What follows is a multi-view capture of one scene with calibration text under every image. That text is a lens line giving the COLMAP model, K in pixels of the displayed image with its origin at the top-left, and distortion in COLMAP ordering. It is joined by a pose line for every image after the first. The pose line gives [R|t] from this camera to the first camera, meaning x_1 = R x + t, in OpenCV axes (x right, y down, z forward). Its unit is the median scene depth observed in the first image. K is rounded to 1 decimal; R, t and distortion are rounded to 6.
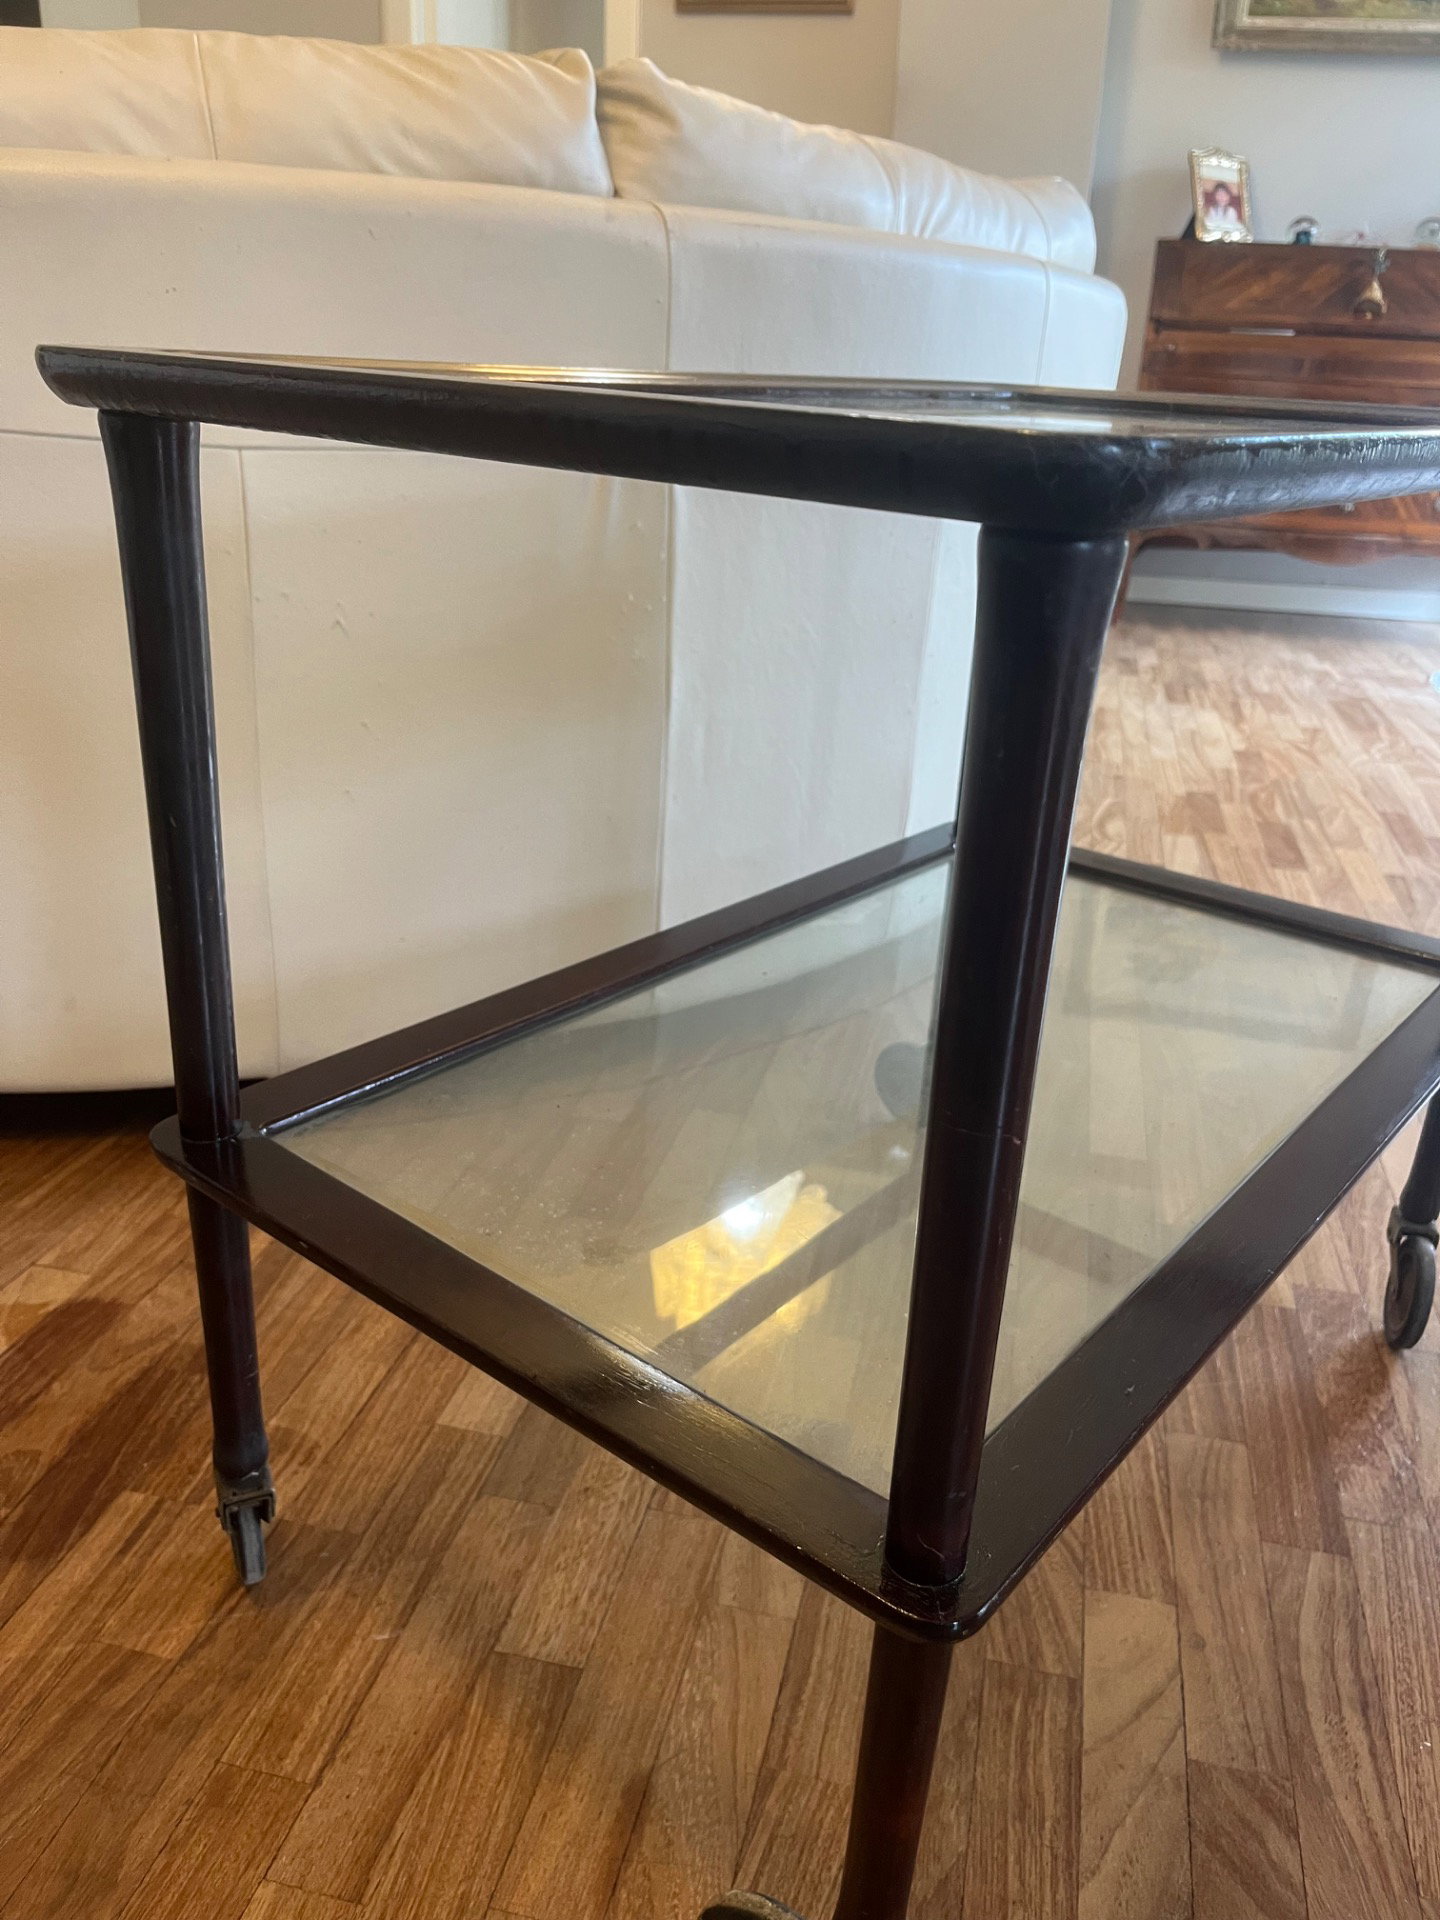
lens RADIAL K [[1472.3, 0, 744.9], [0, 1472.3, 943.0], [0, 0, 1]] dist [0.059091, -0.096962]
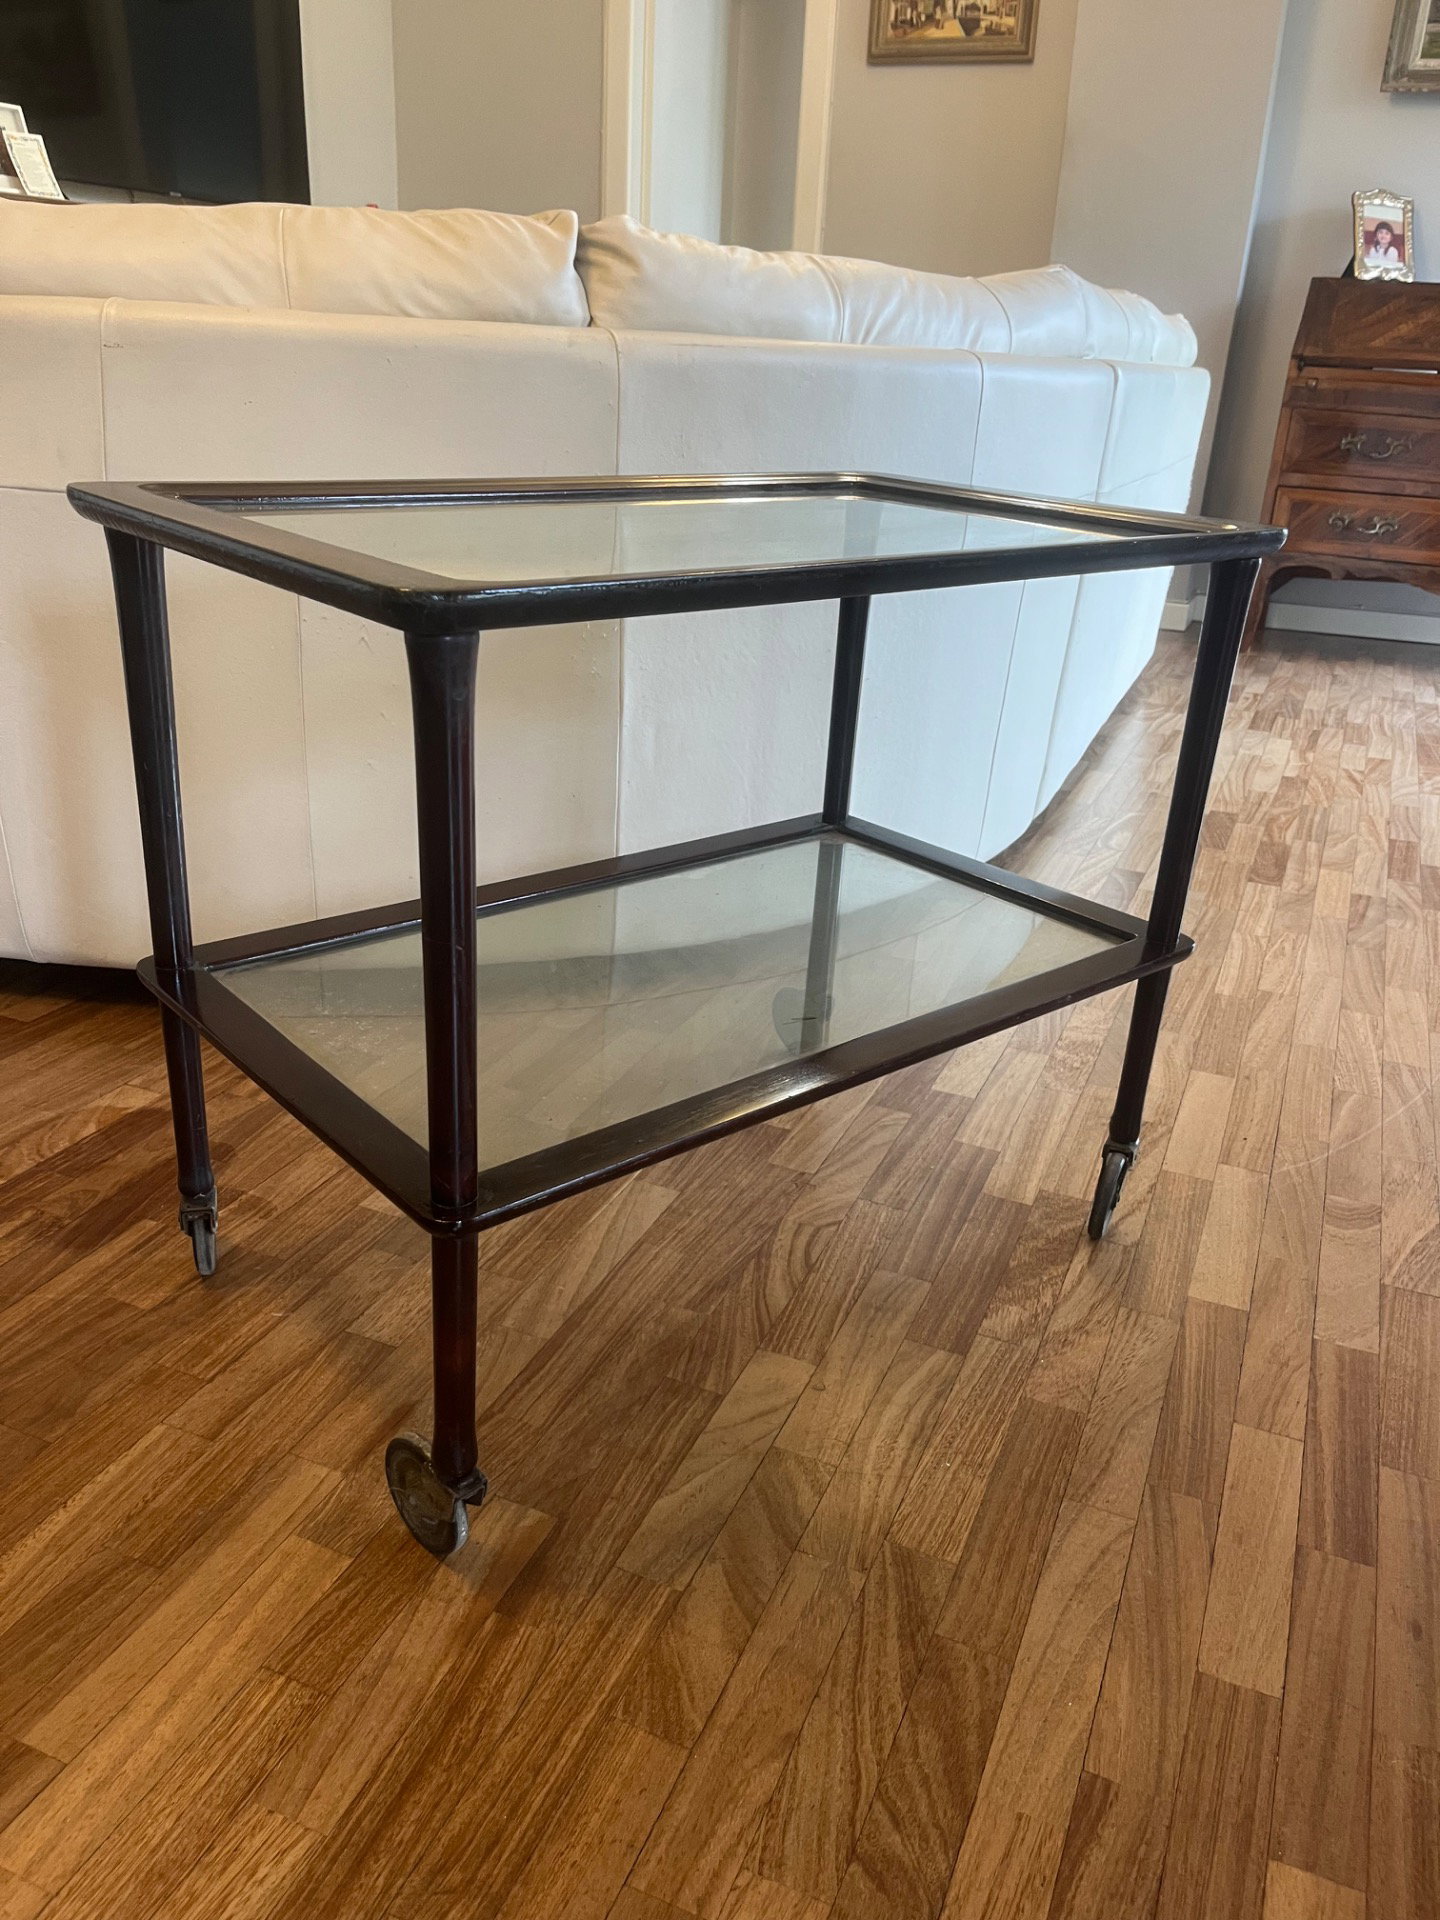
lens RADIAL K [[1472.3, 0, 716.0], [0, 1472.3, 959.1], [0, 0, 1]] dist [0.059091, -0.096962]
pose [[0.982455, 0.071778, -0.172133, 0.383243], [-0.070498, 0.997420, 0.013542, 0.046467], [0.172661, -0.001169, 0.984981, -0.369553]]
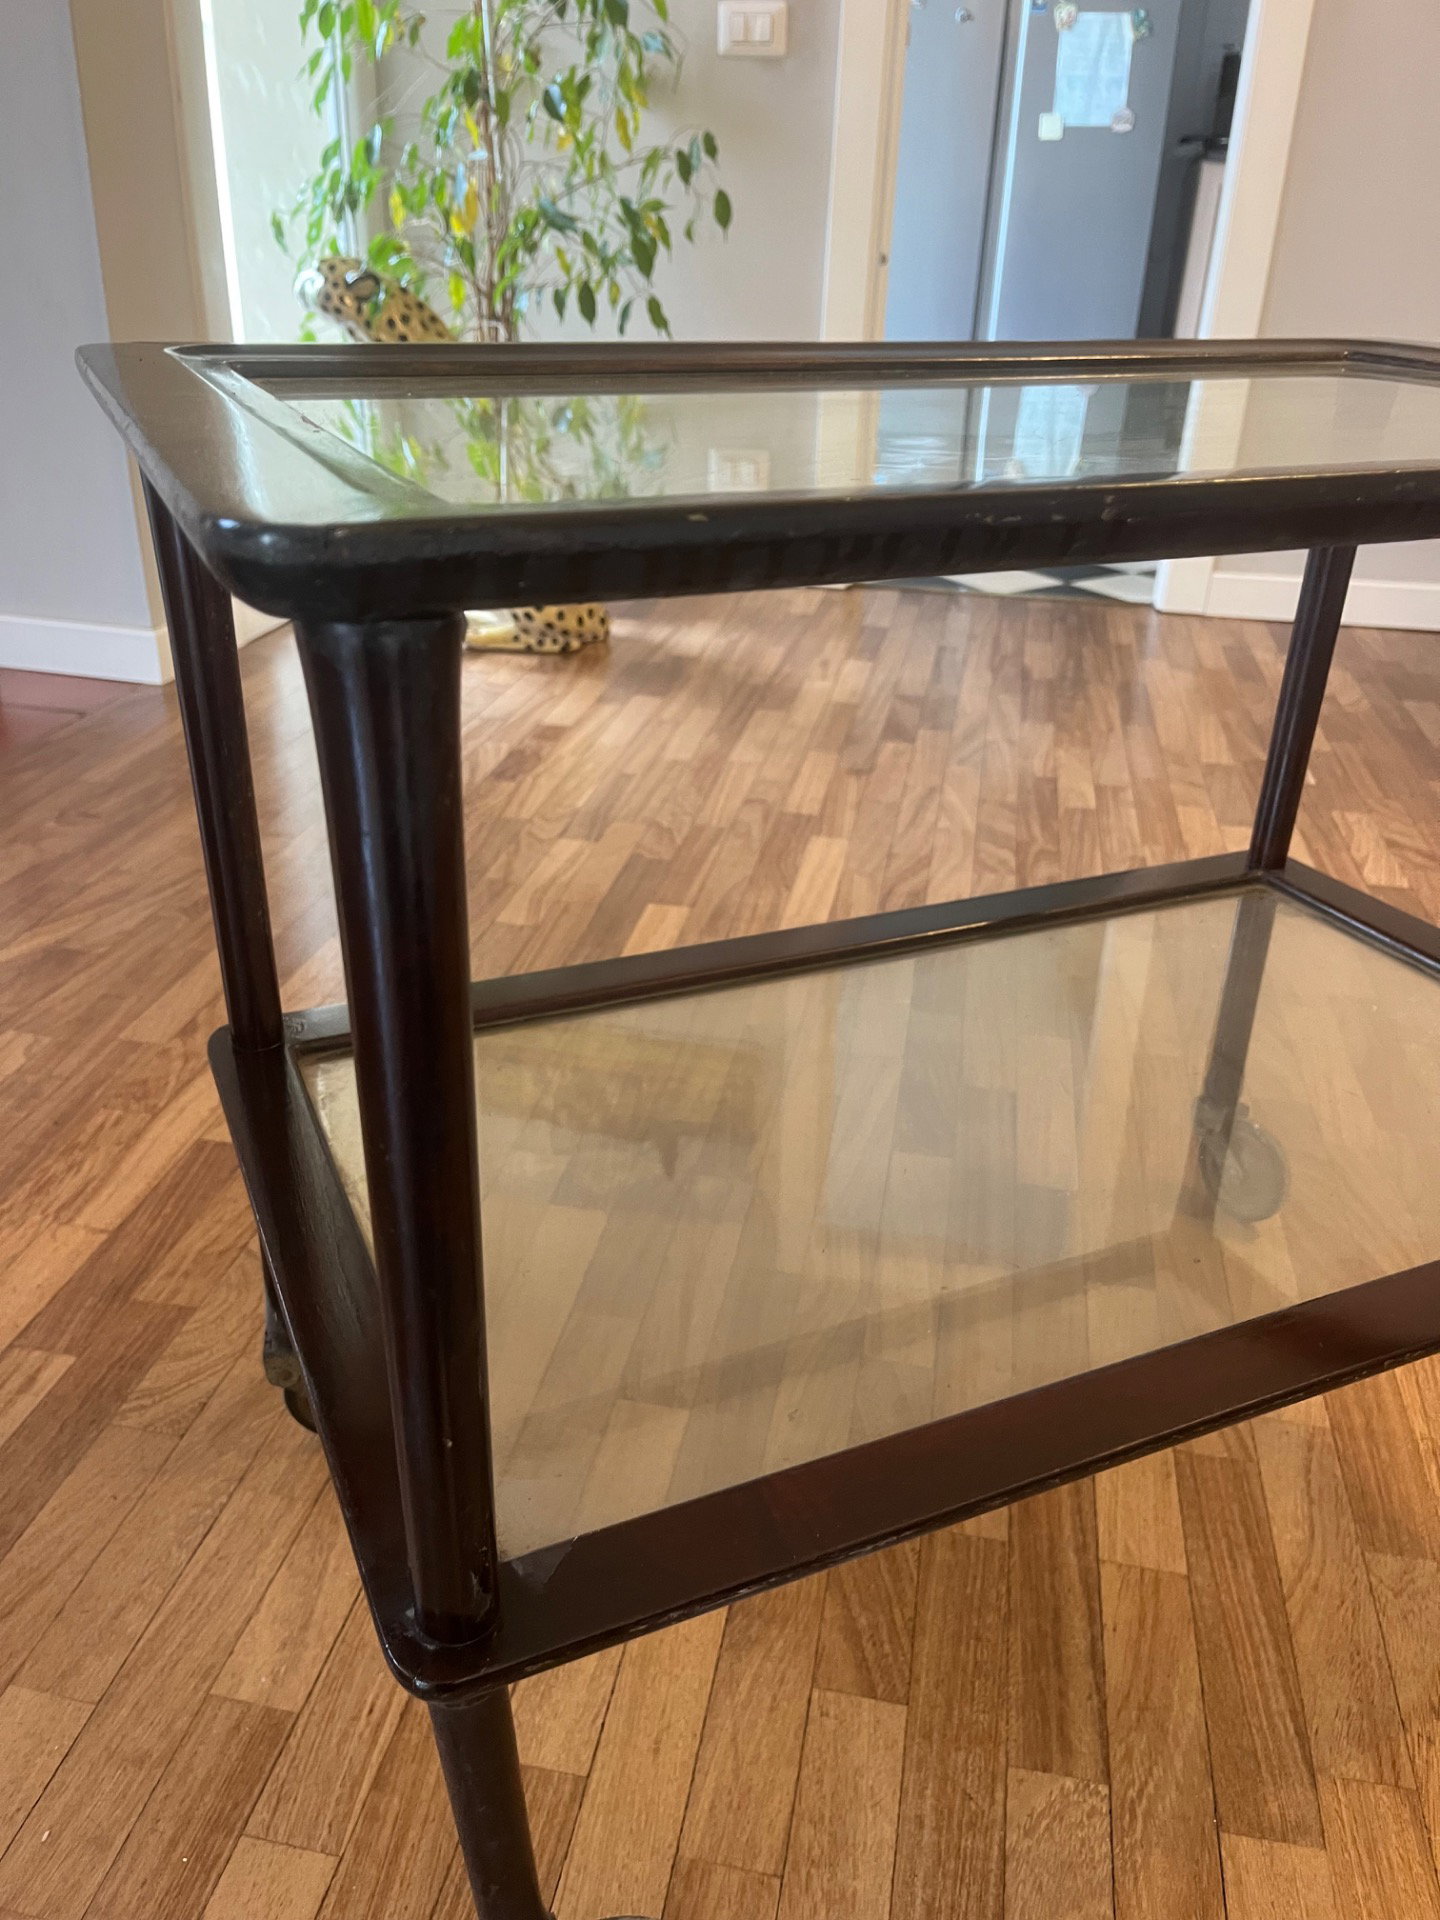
lens RADIAL K [[1472.3, 0, 717.0], [0, 1472.3, 957.7], [0, 0, 1]] dist [0.059091, -0.096962]
pose [[-0.997206, -0.046984, -0.058077, 1.003312], [-0.074620, 0.663025, 0.744869, -0.525764], [0.003509, 0.747122, -0.664678, 1.289449]]
